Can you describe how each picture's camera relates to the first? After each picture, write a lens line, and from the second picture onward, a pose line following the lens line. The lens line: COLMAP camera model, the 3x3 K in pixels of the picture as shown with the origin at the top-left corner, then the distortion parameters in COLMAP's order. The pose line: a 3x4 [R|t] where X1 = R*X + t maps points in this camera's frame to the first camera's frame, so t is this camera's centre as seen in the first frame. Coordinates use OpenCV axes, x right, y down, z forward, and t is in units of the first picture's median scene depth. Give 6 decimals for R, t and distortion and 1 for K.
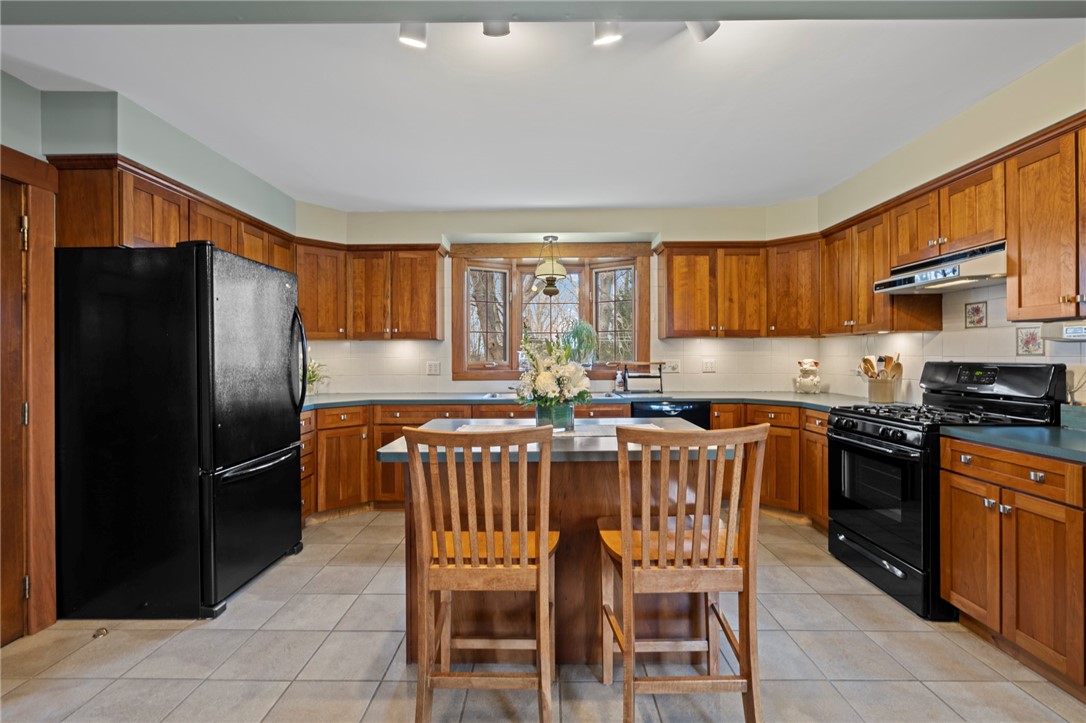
lens RADIAL K [[489.9, 0, 540.5], [0, 489.9, 365.0], [0, 0, 1]] dist [-0.001775, 0.000432]
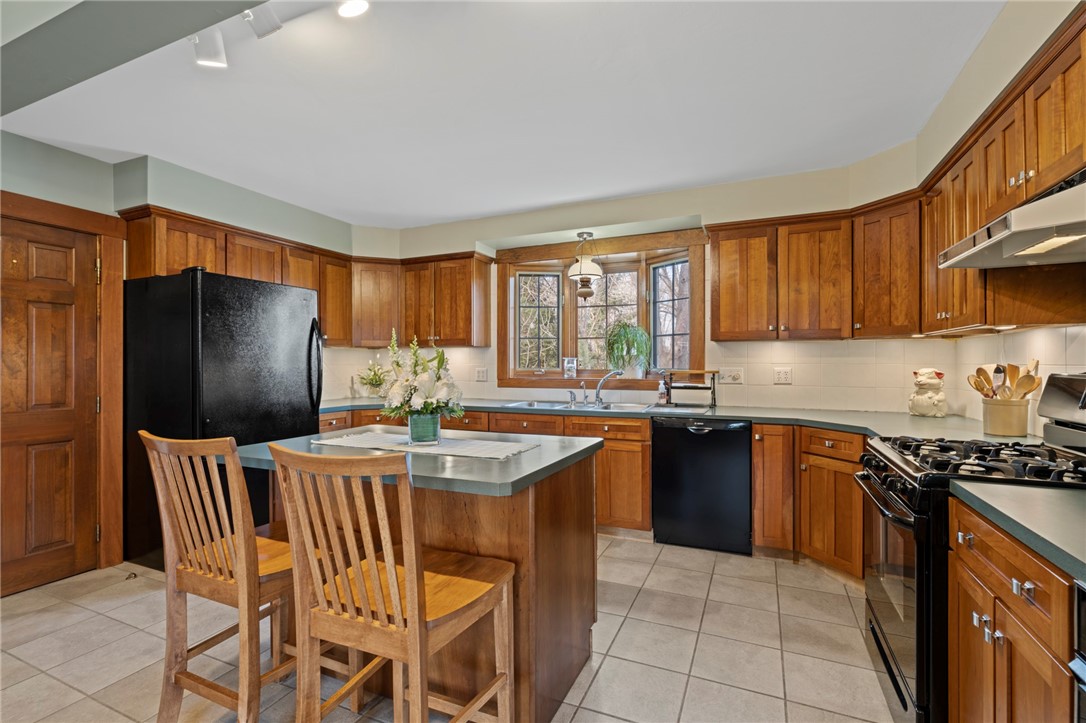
lens RADIAL K [[491.6, 0, 543.2], [0, 491.6, 370.6], [0, 0, 1]] dist [0.000428, -0.000071]
pose [[0.918198, 0.008751, -0.396024, 0.328490], [-0.009409, 0.999956, 0.000280, -0.003372], [0.396009, 0.003469, 0.918240, 0.128115]]
